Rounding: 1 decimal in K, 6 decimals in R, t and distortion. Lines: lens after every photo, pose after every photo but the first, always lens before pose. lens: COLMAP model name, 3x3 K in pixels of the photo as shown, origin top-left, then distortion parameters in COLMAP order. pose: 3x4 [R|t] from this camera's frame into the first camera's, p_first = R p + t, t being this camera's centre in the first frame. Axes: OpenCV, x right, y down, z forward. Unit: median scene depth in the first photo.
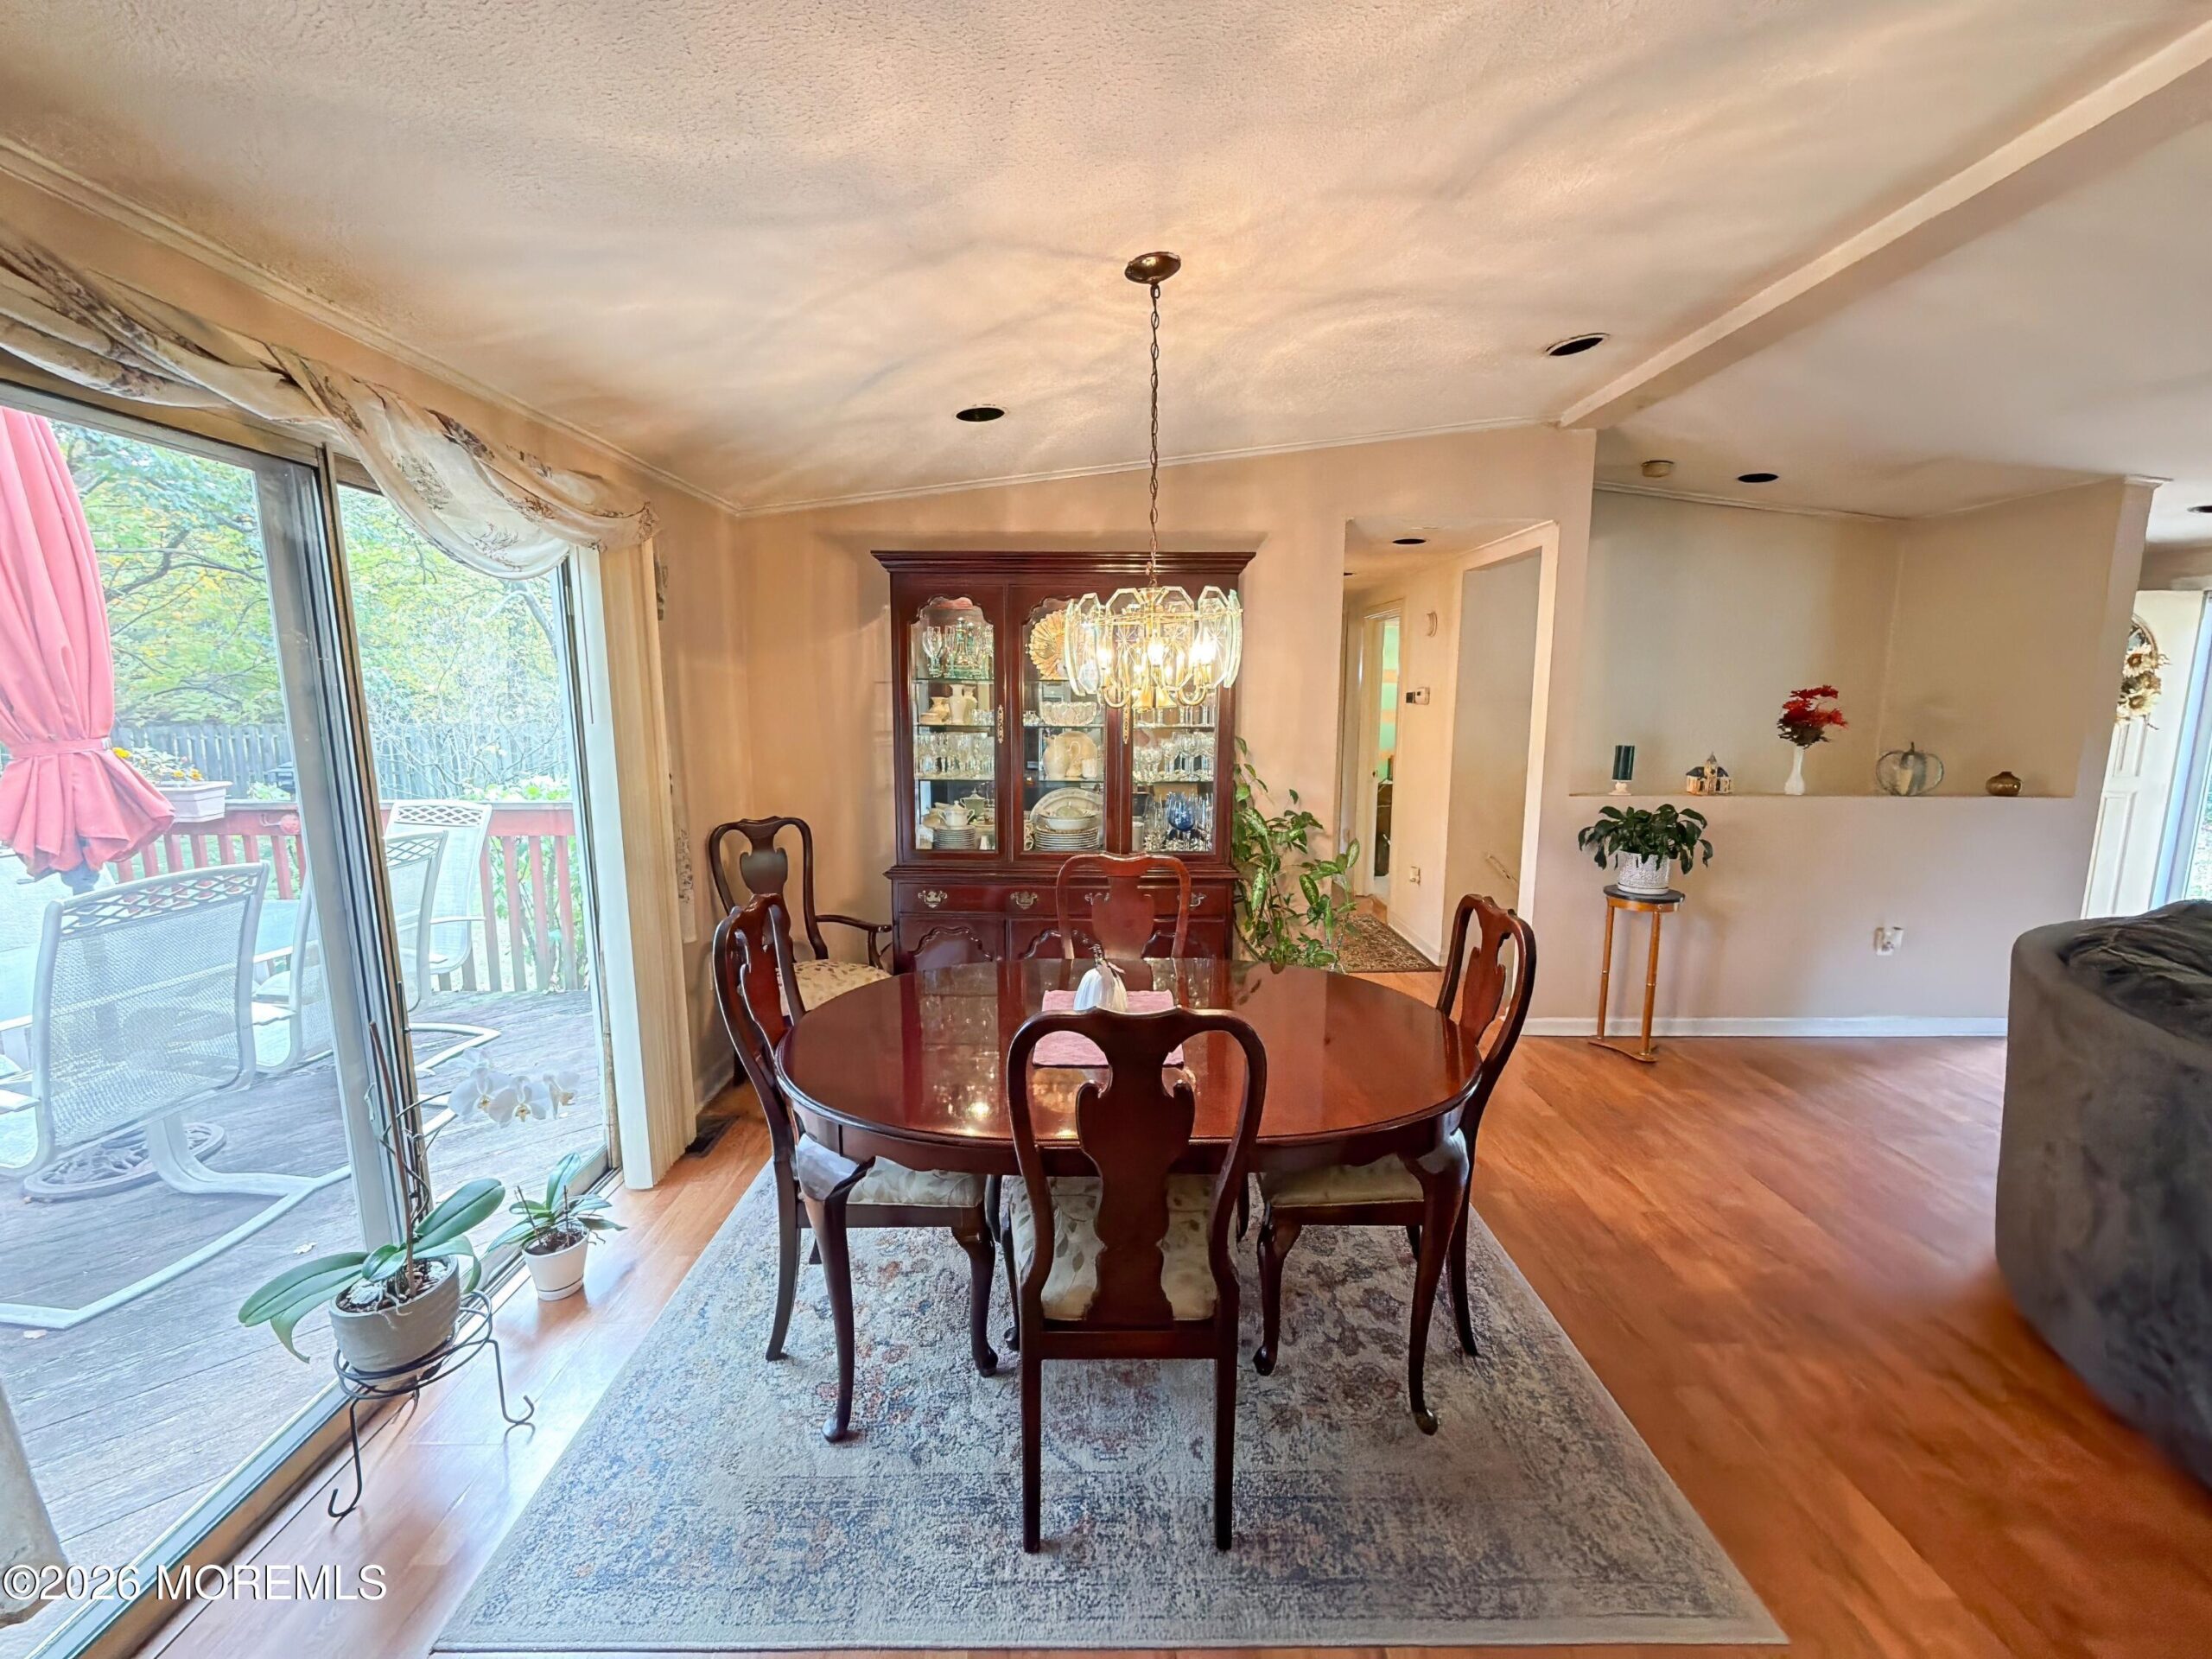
lens RADIAL K [[886.8, 0, 1108.8], [0, 886.8, 827.7], [0, 0, 1]] dist [-0.000647, -0.000094]
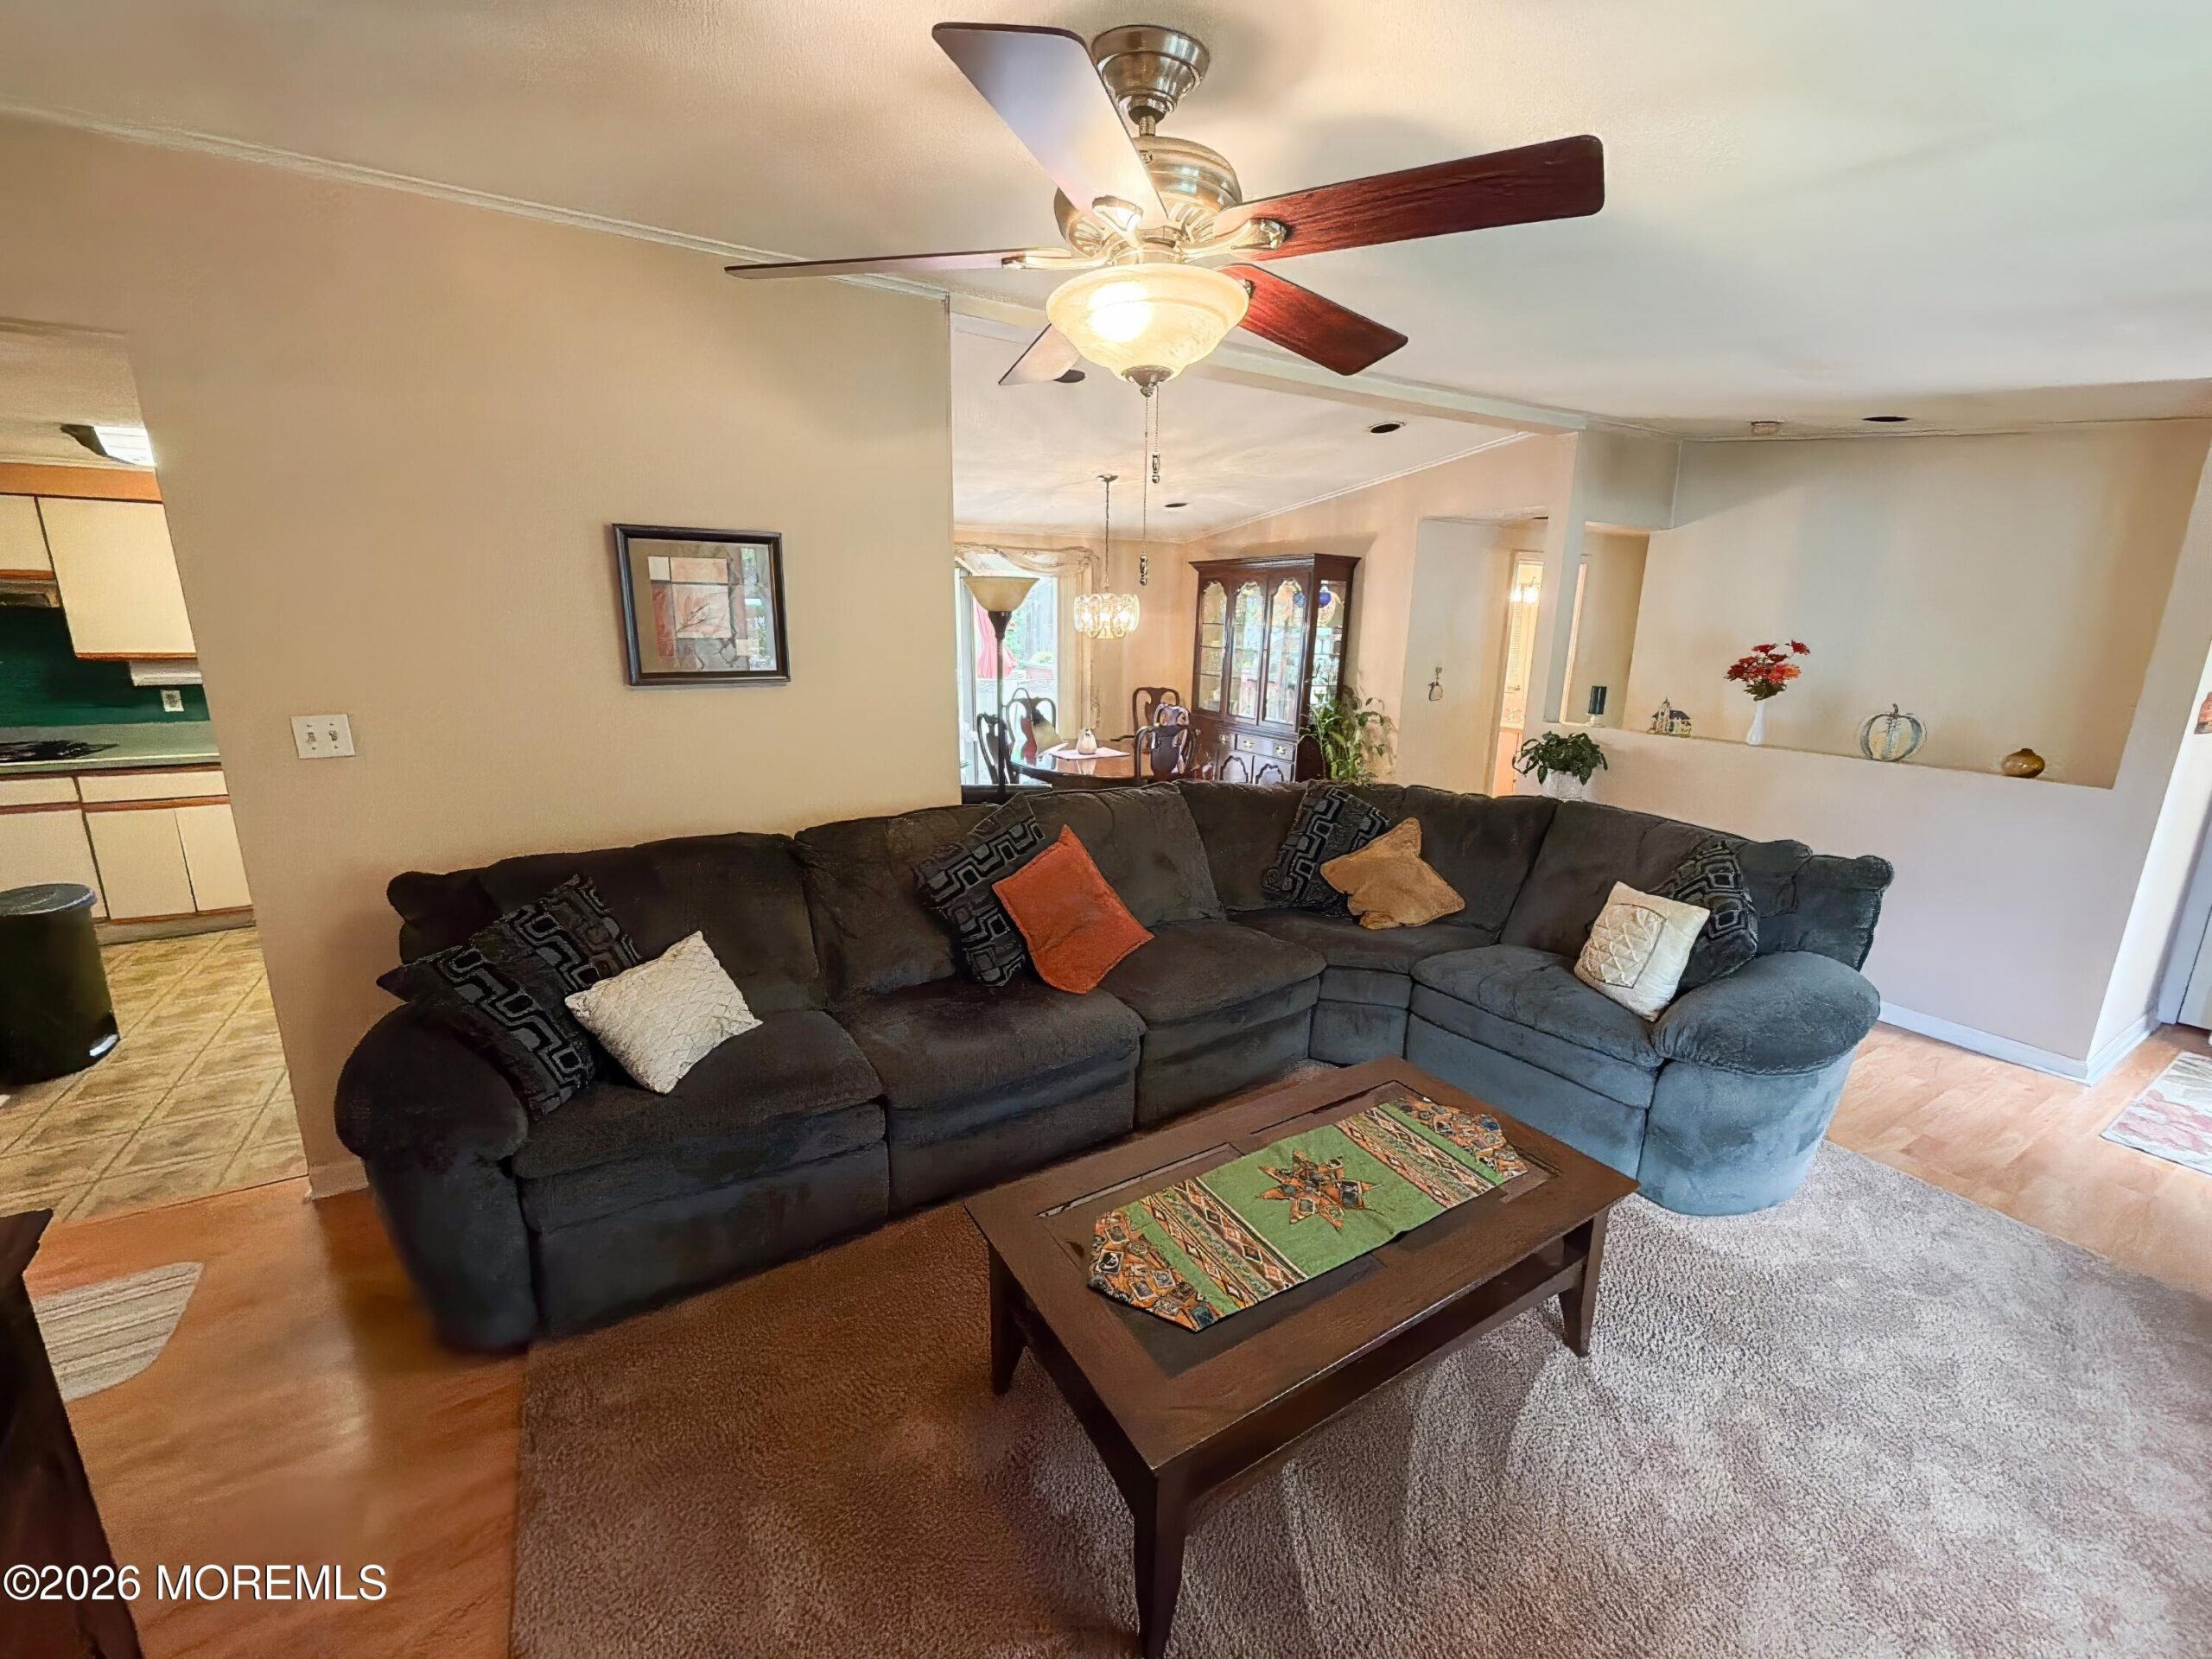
lens RADIAL K [[886.8, 0, 1108.8], [0, 886.8, 827.7], [0, 0, 1]] dist [-0.000647, -0.000094]
pose [[0.505502, 0.206979, -0.837632, 1.385818], [-0.142764, 0.977484, 0.155380, 0.005607], [0.850933, 0.041039, 0.523669, -0.219439]]
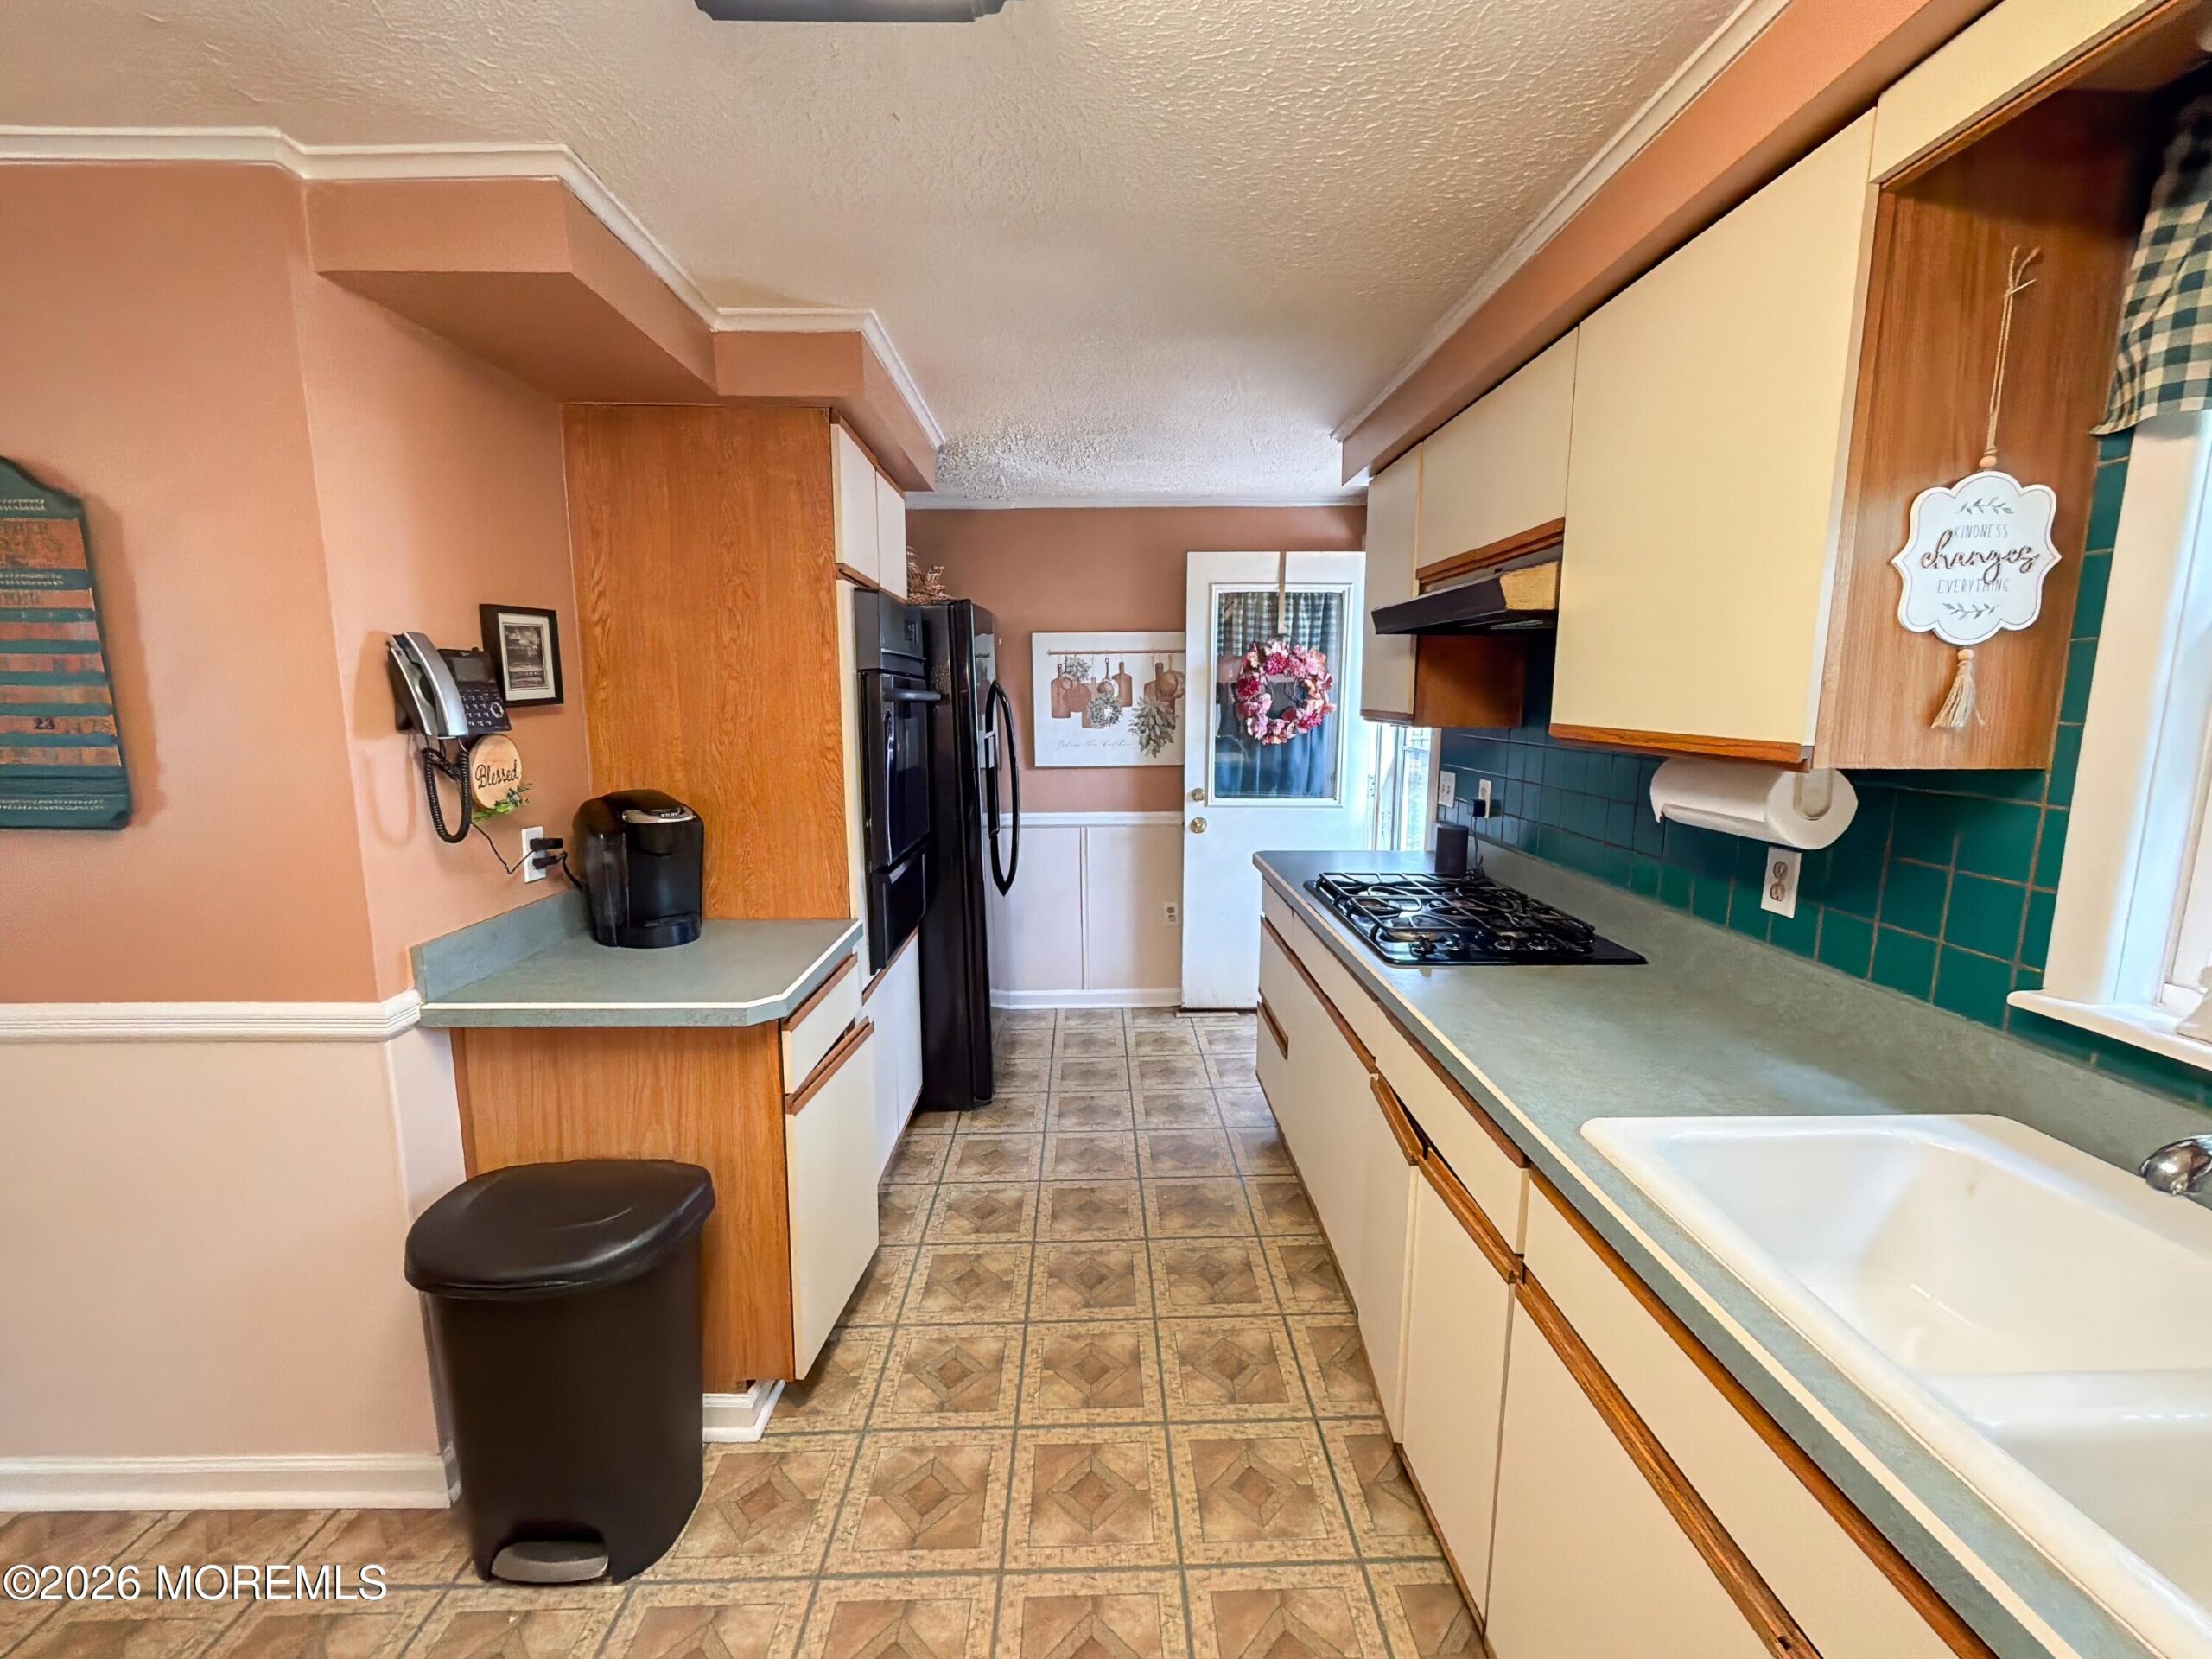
lens RADIAL K [[887.4, 0, 1105.0], [0, 887.4, 828.2], [0, 0, 1]] dist [-0.000677, -0.000205]
pose [[-0.999921, 0.004331, -0.011811, -0.085409], [0.000617, 0.954634, 0.297782, 0.069836], [0.012565, 0.297751, -0.954561, -0.321084]]
